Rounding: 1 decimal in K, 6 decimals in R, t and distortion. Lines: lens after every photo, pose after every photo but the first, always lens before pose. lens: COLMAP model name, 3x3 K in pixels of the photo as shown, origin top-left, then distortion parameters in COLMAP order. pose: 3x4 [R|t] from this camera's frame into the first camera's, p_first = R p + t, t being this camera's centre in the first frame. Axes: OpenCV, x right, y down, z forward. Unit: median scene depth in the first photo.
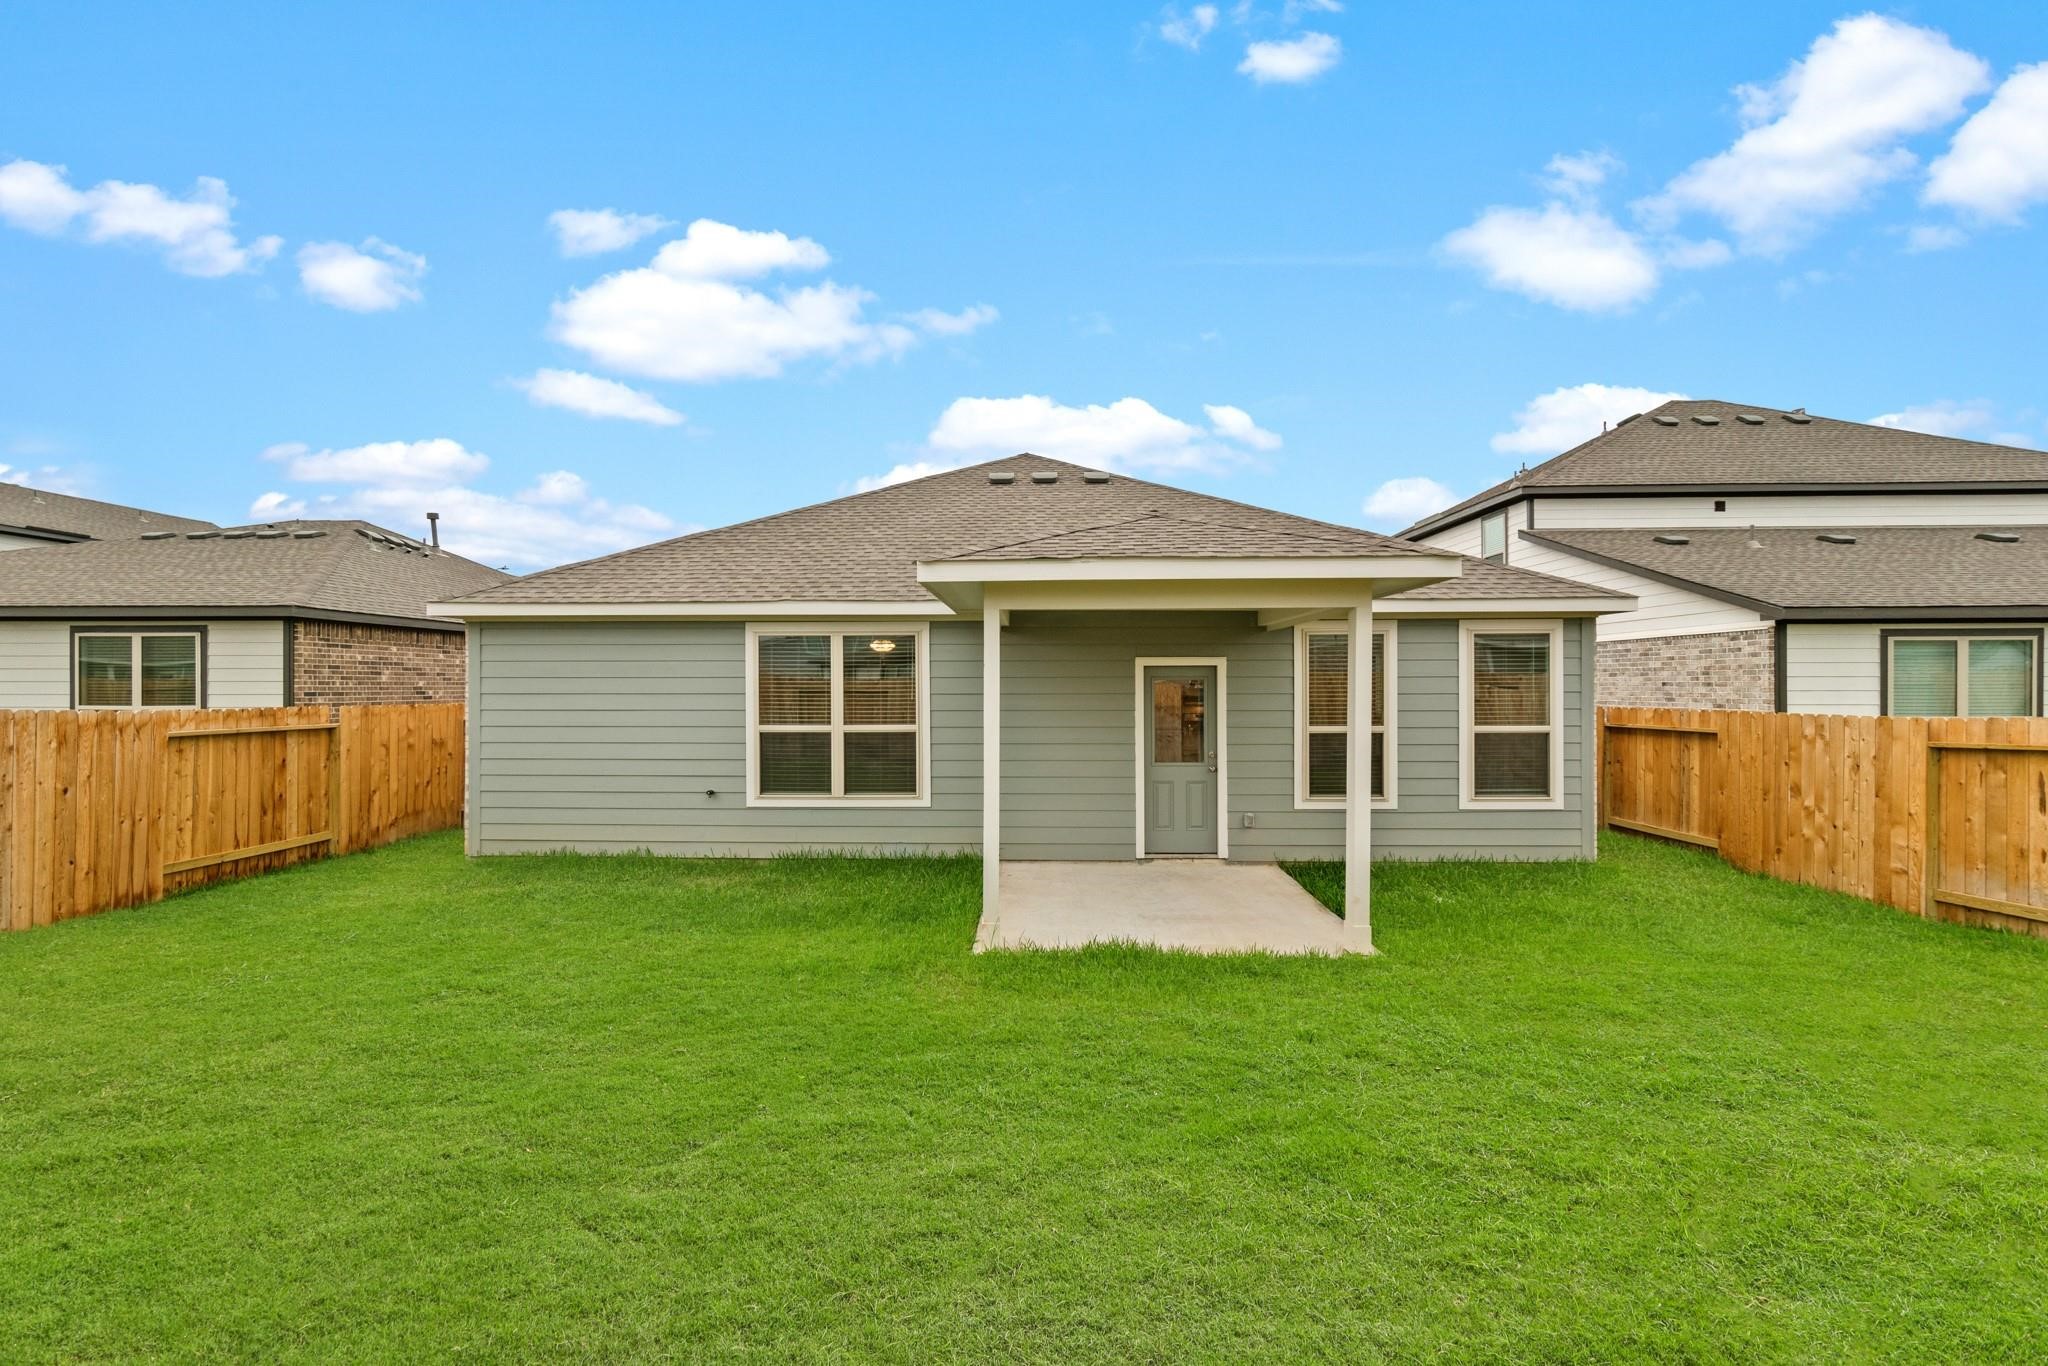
lens RADIAL K [[910.4, 0, 1023.6], [0, 910.4, 686.7], [0, 0, 1]] dist [0.009098, -0.000021]
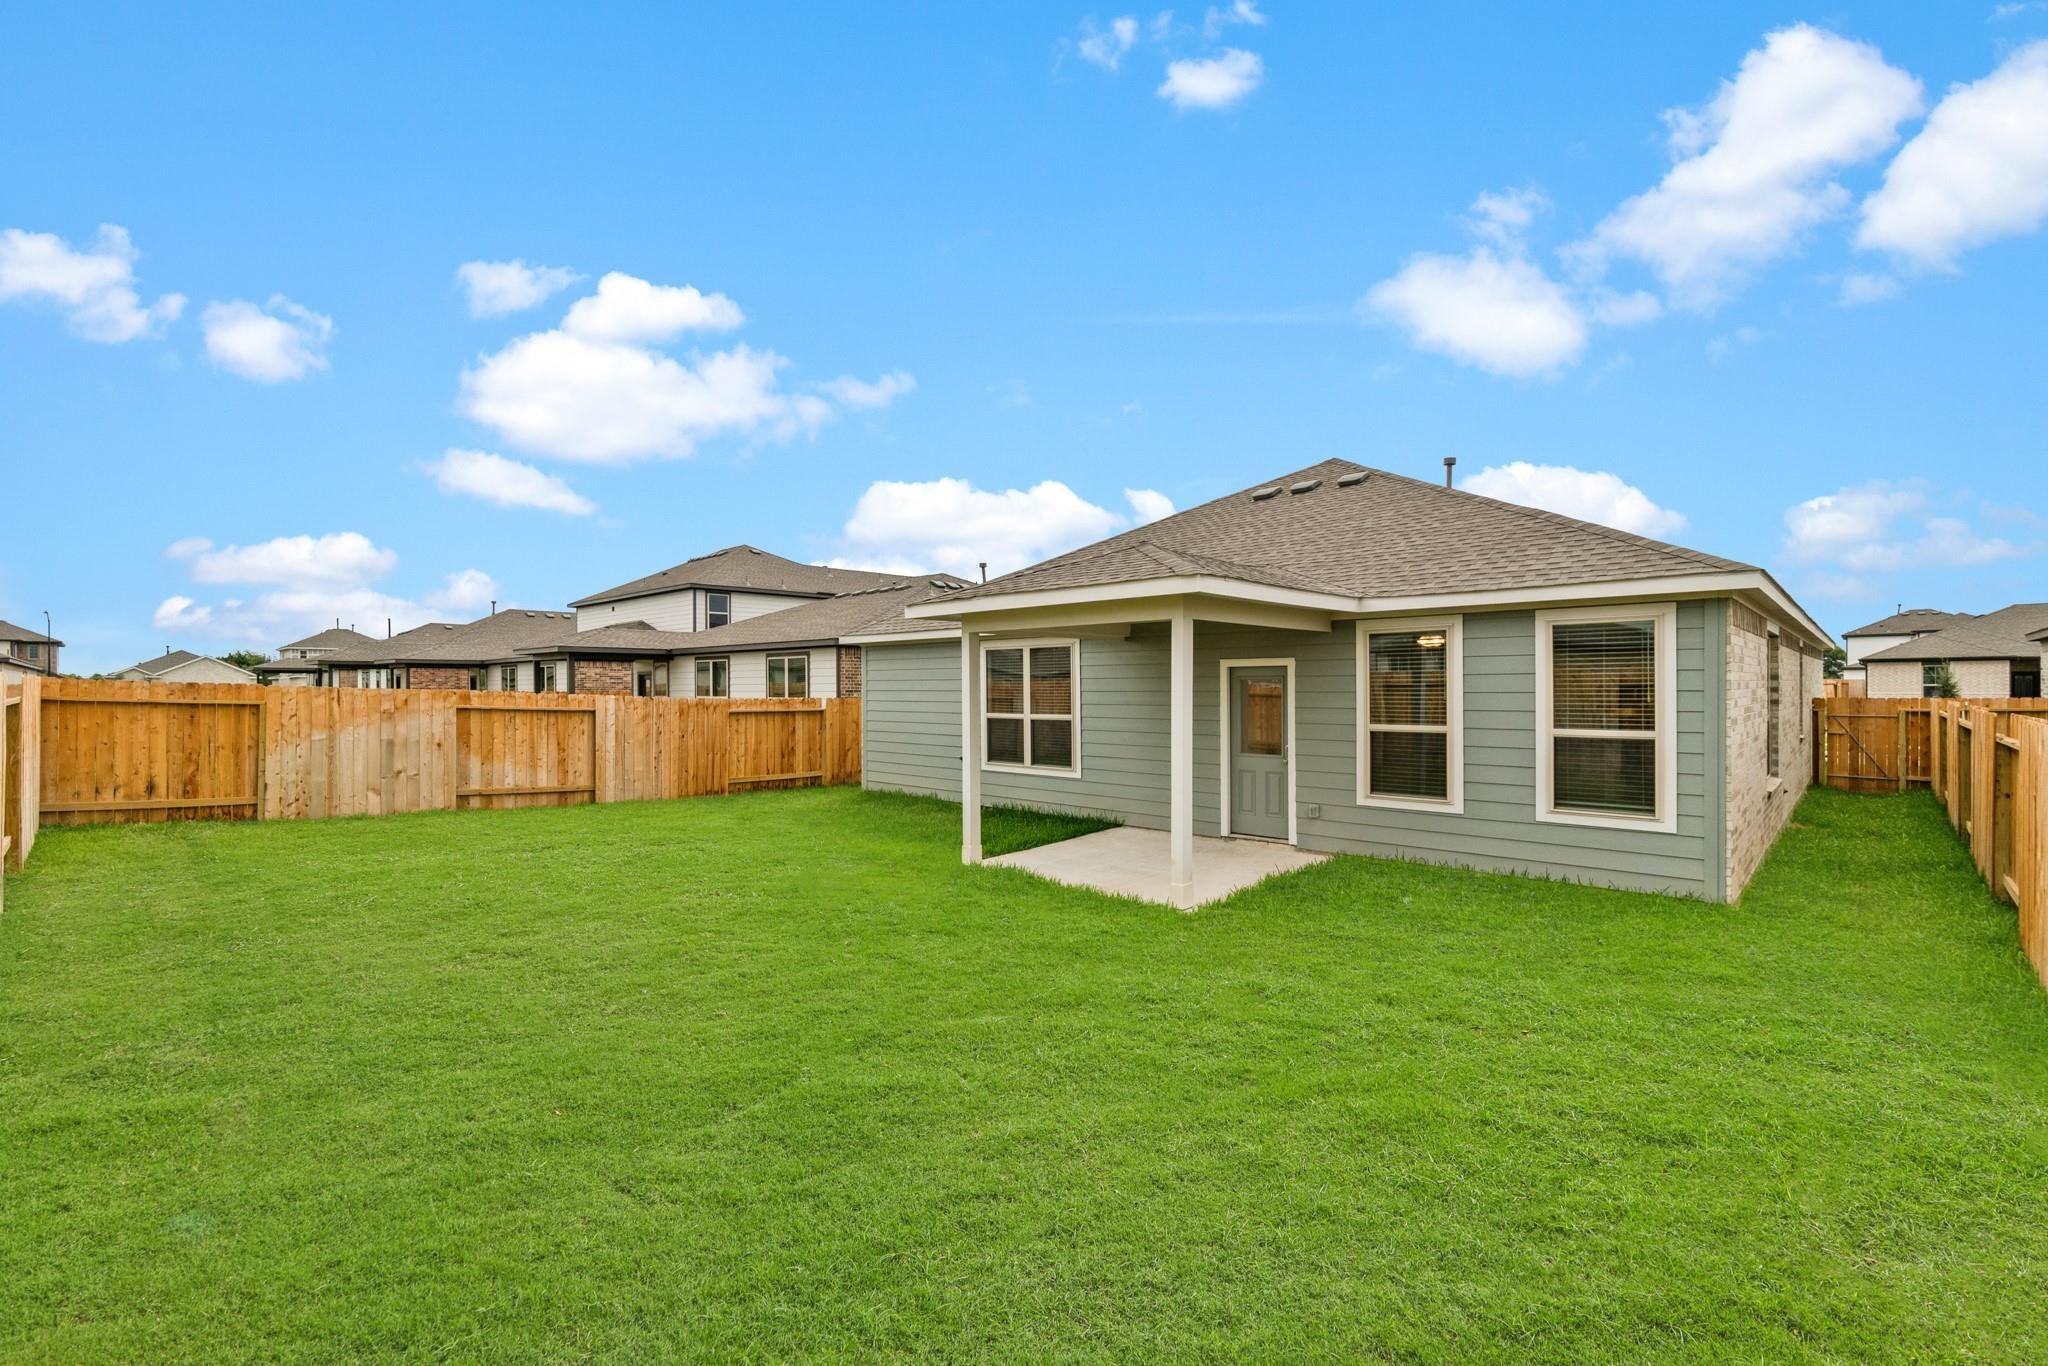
lens RADIAL K [[910.4, 0, 990.6], [0, 910.4, 684.5], [0, 0, 1]] dist [0.009098, -0.000021]
pose [[0.728803, -0.002804, -0.684717, 0.692998], [0.002590, 0.999996, -0.001339, -0.000896], [0.684718, -0.000798, 0.728807, -0.028989]]
